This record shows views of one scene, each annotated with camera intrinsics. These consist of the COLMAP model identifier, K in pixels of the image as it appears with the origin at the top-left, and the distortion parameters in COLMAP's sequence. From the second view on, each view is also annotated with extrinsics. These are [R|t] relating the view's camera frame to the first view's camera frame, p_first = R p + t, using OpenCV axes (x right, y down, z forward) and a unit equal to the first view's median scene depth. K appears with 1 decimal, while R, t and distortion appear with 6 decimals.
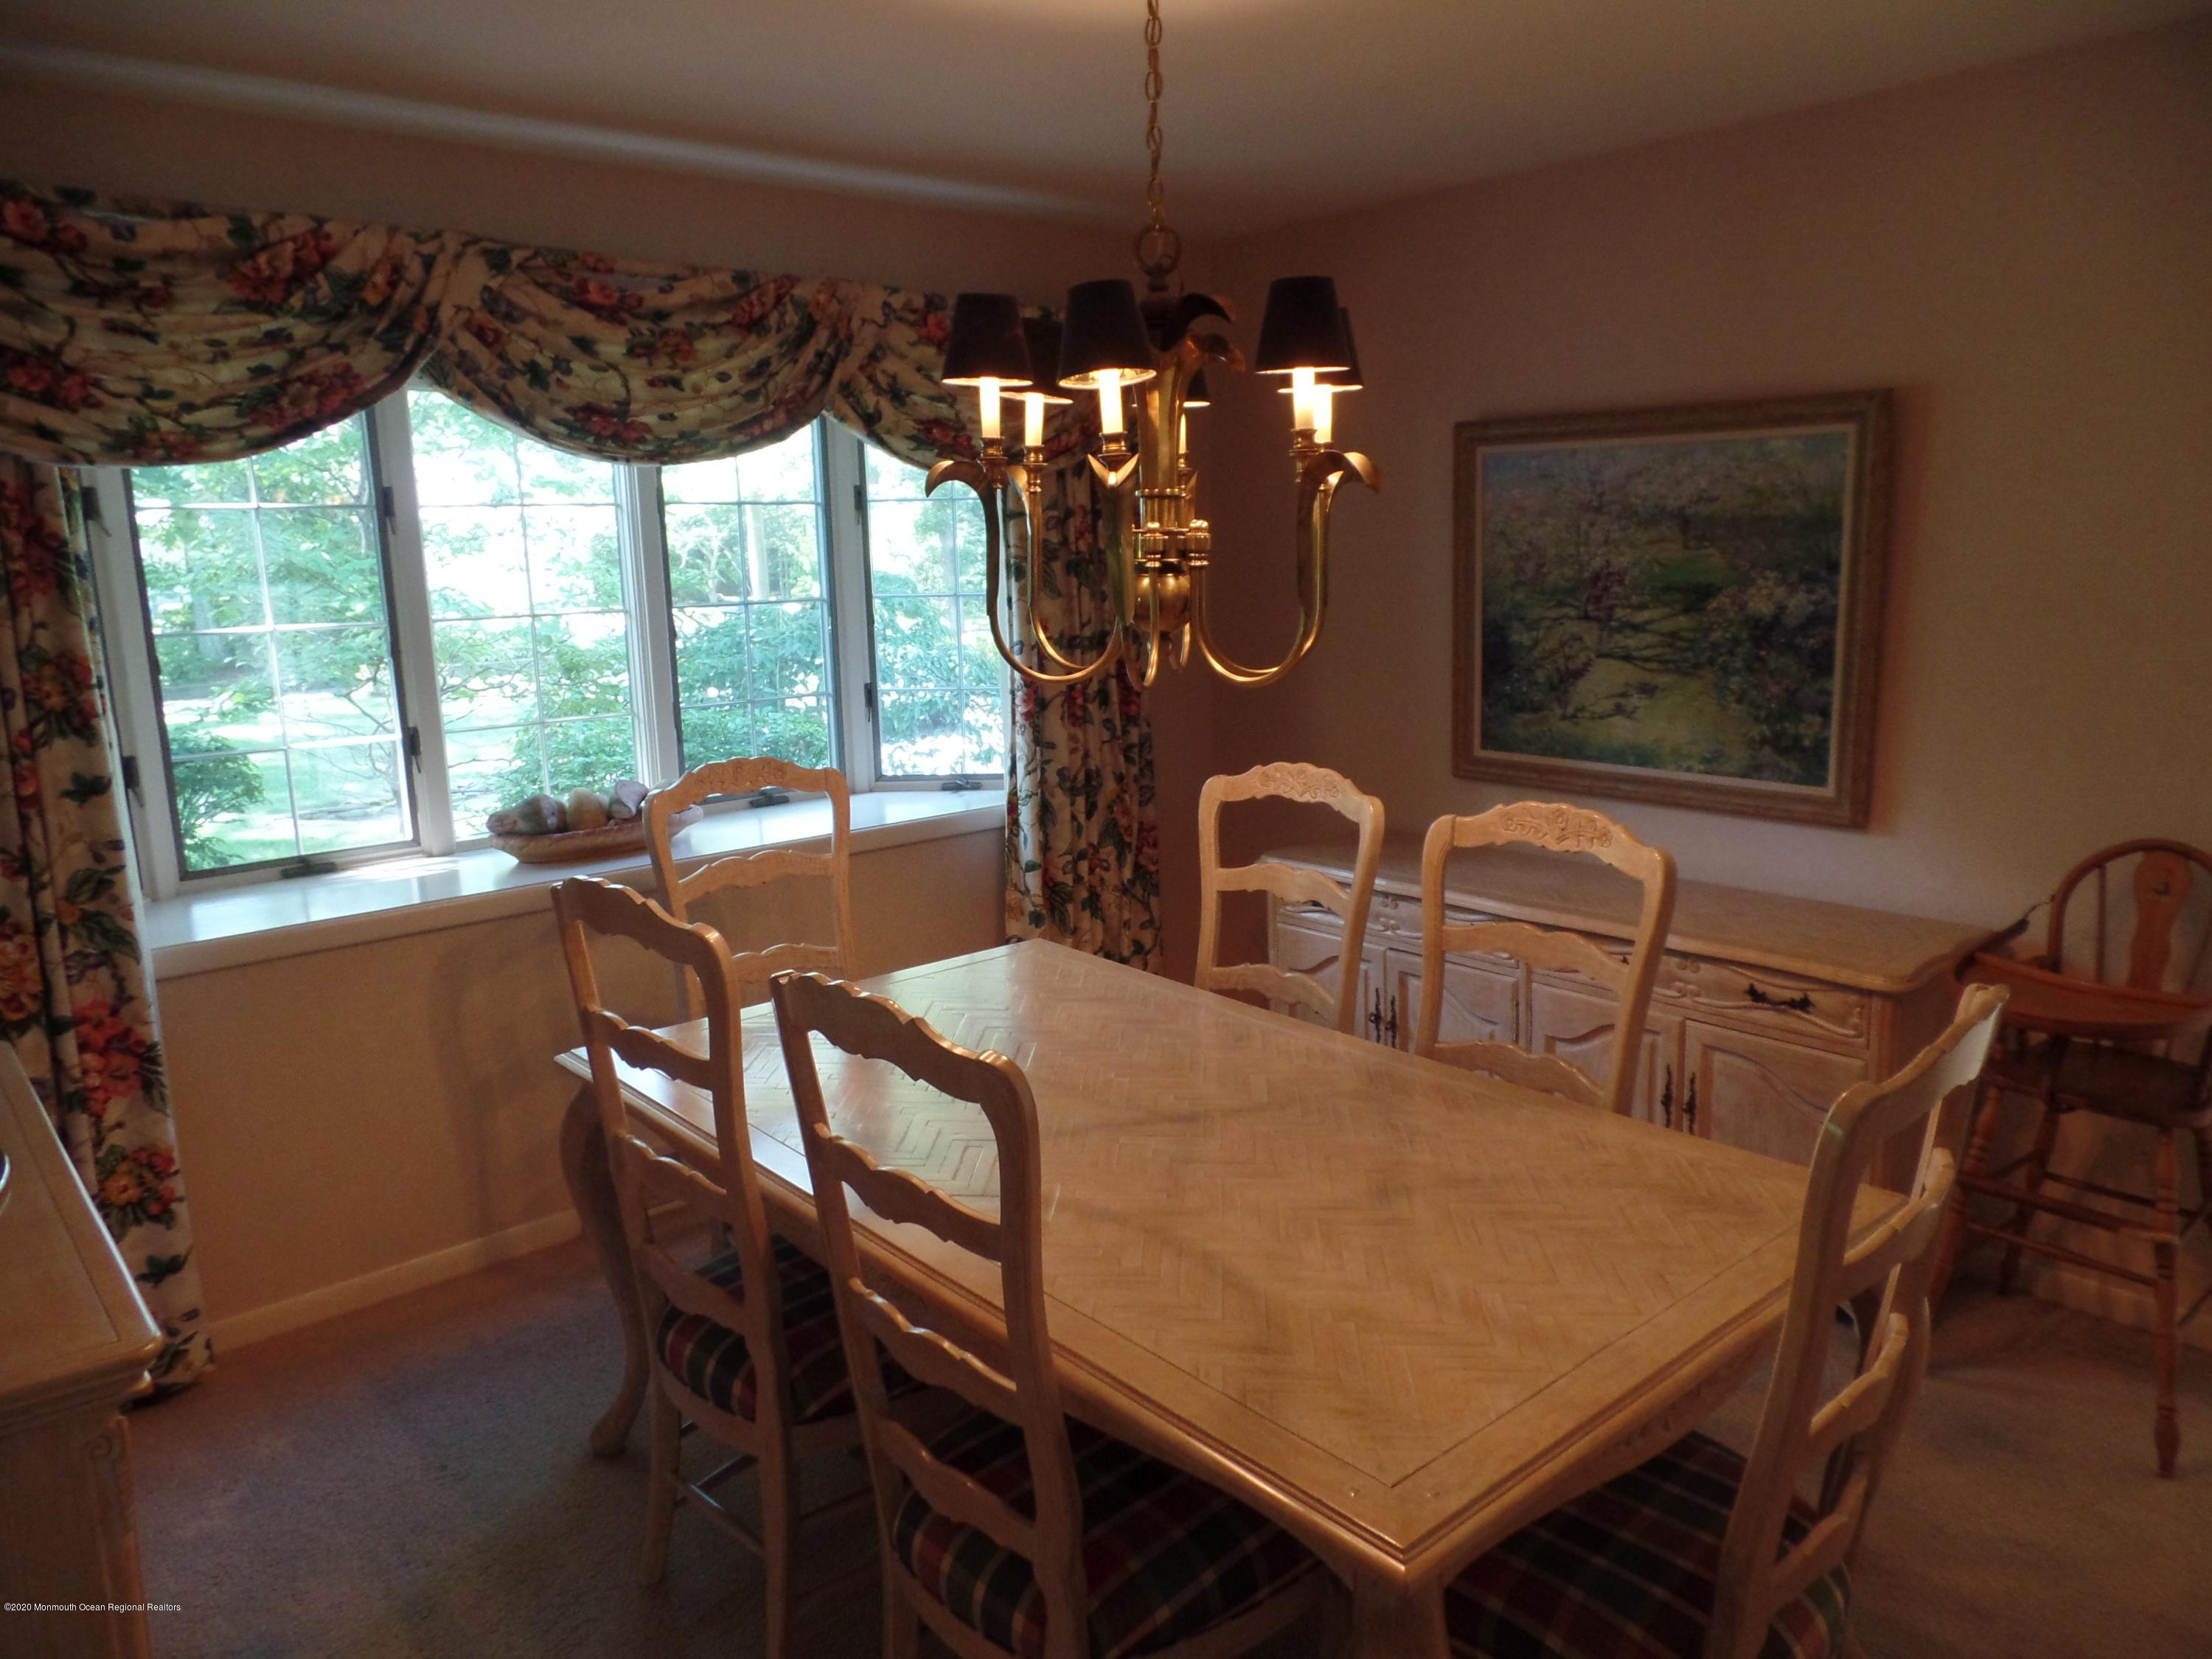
lens RADIAL K [[1544.5, 0, 1106.0], [0, 1544.5, 829.5], [0, 0, 1]] dist [0.004622, 0.003326]
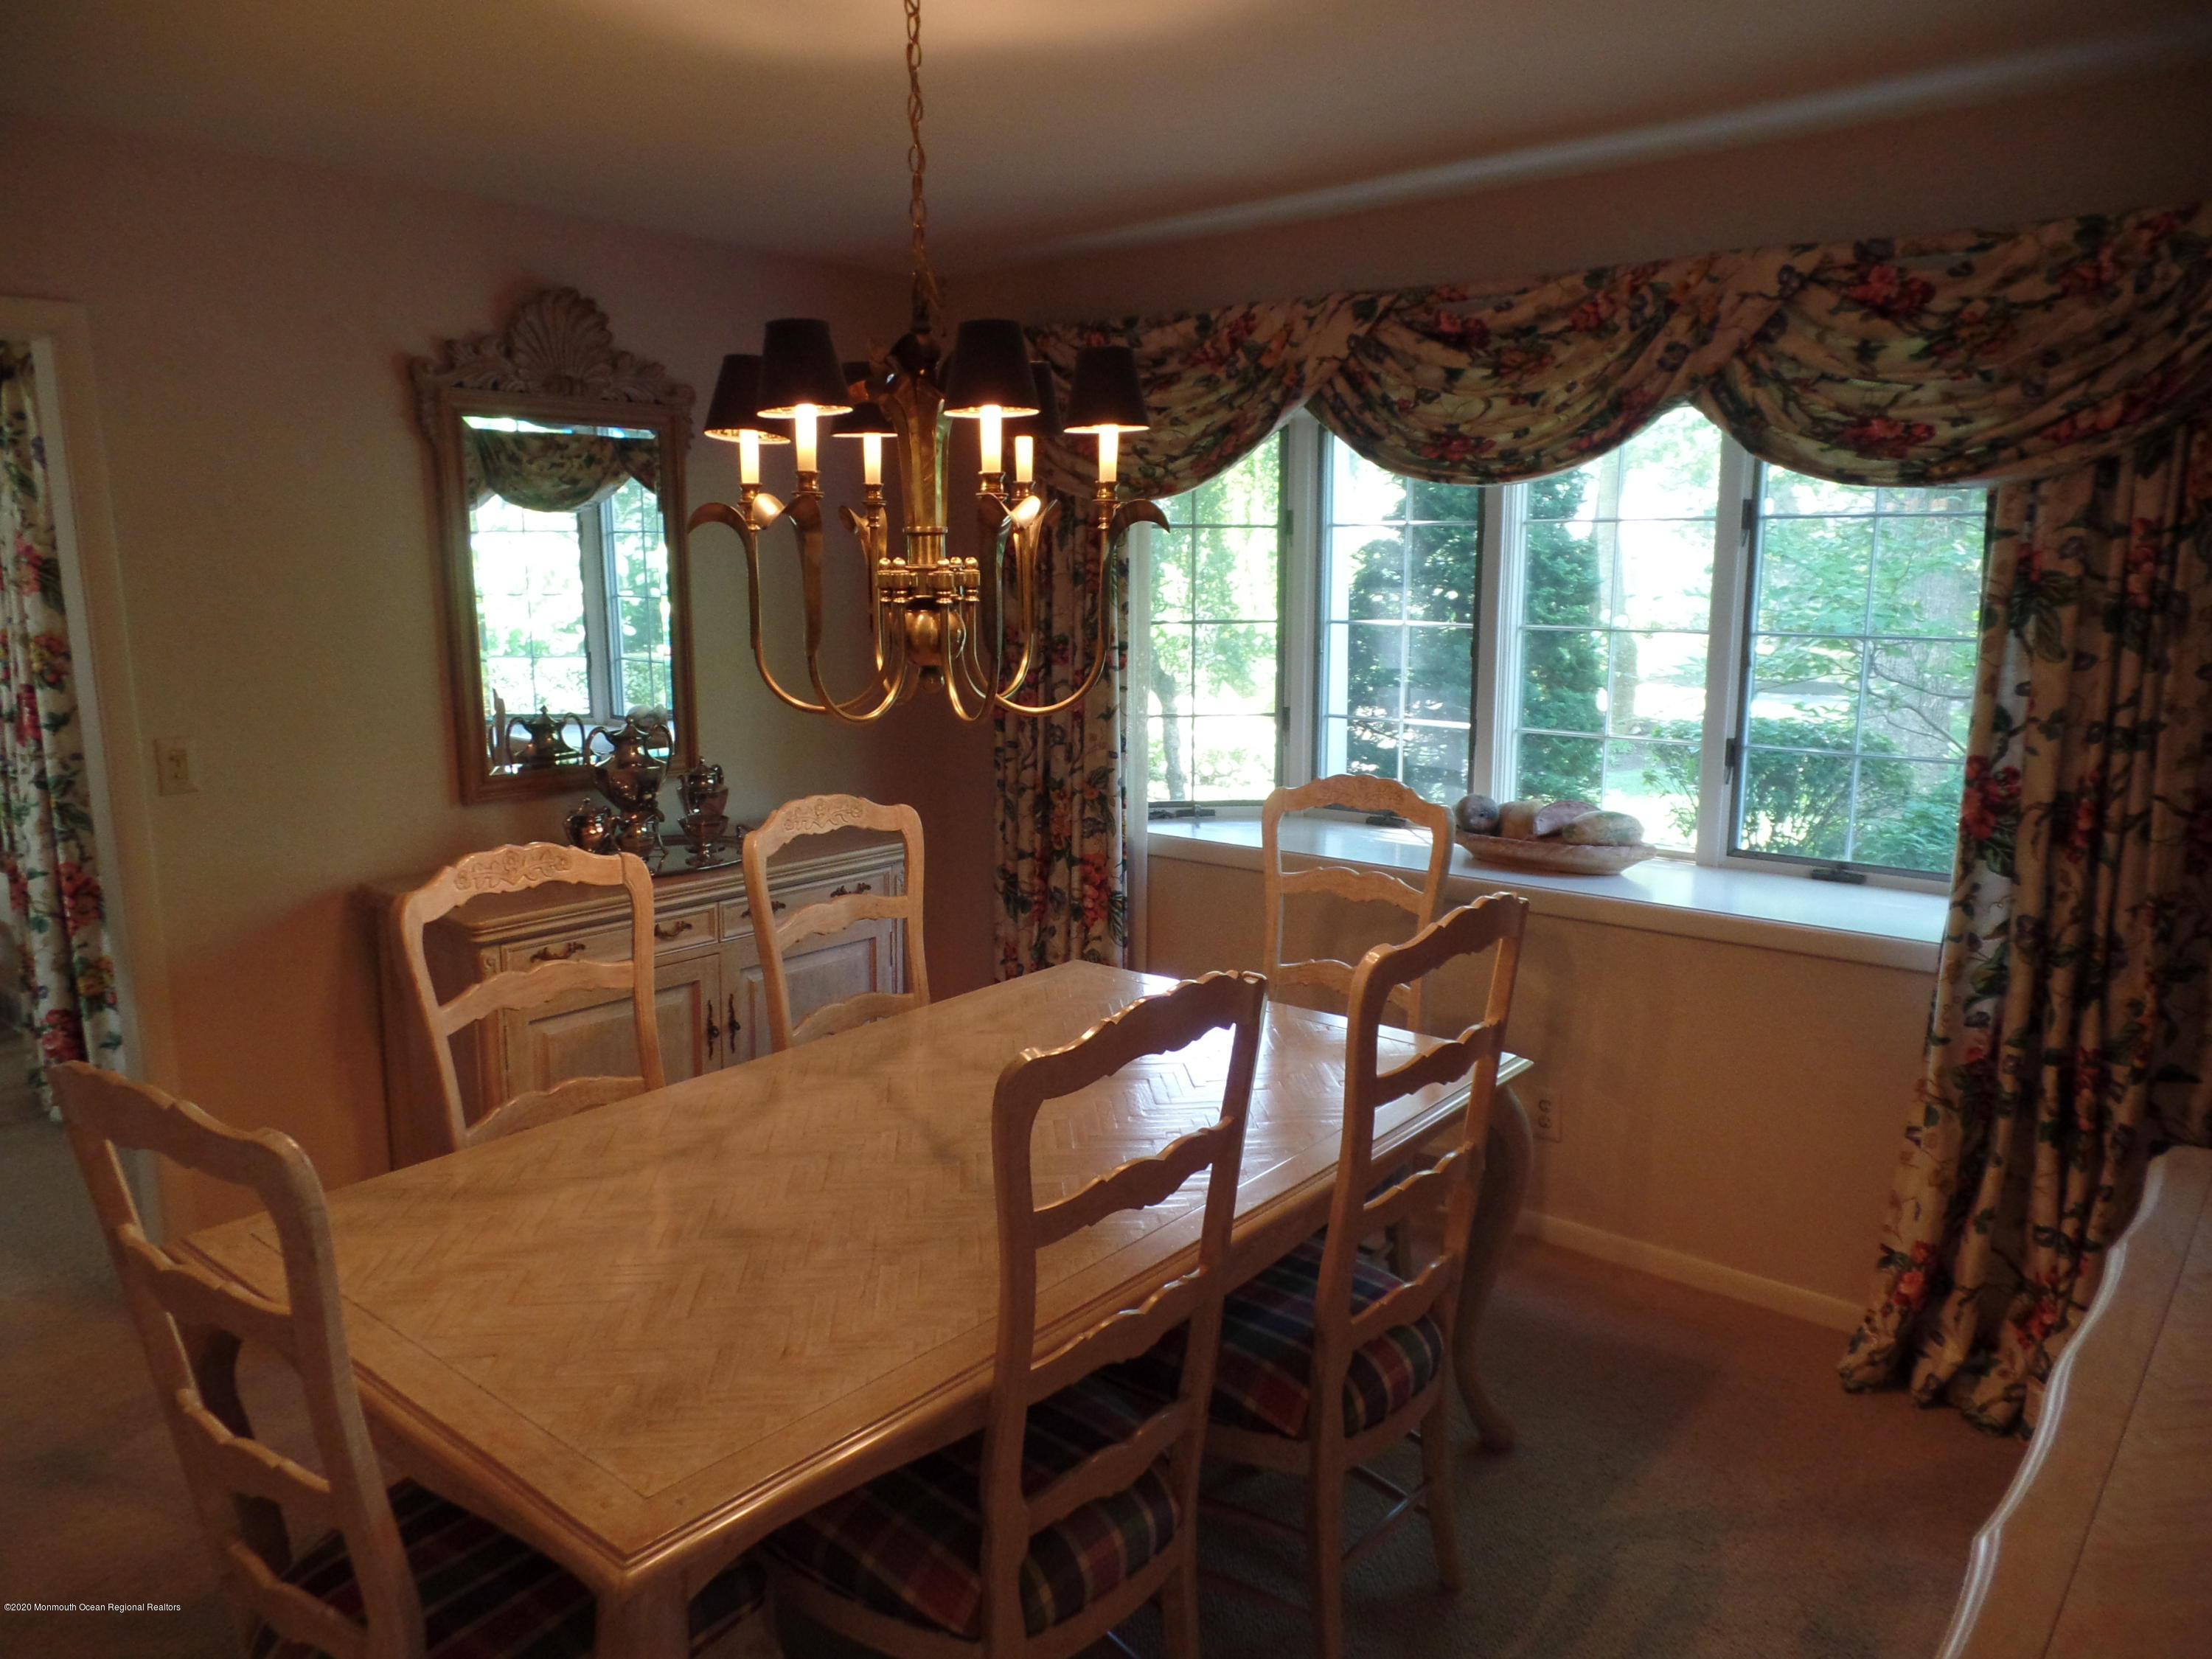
lens RADIAL K [[1544.5, 0, 1106.0], [0, 1544.5, 829.5], [0, 0, 1]] dist [0.004622, 0.003326]
pose [[0.154627, 0.194306, -0.968677, 0.732643], [-0.189390, 0.968116, 0.163961, -0.145987], [0.969650, 0.158105, 0.186496, 0.650969]]
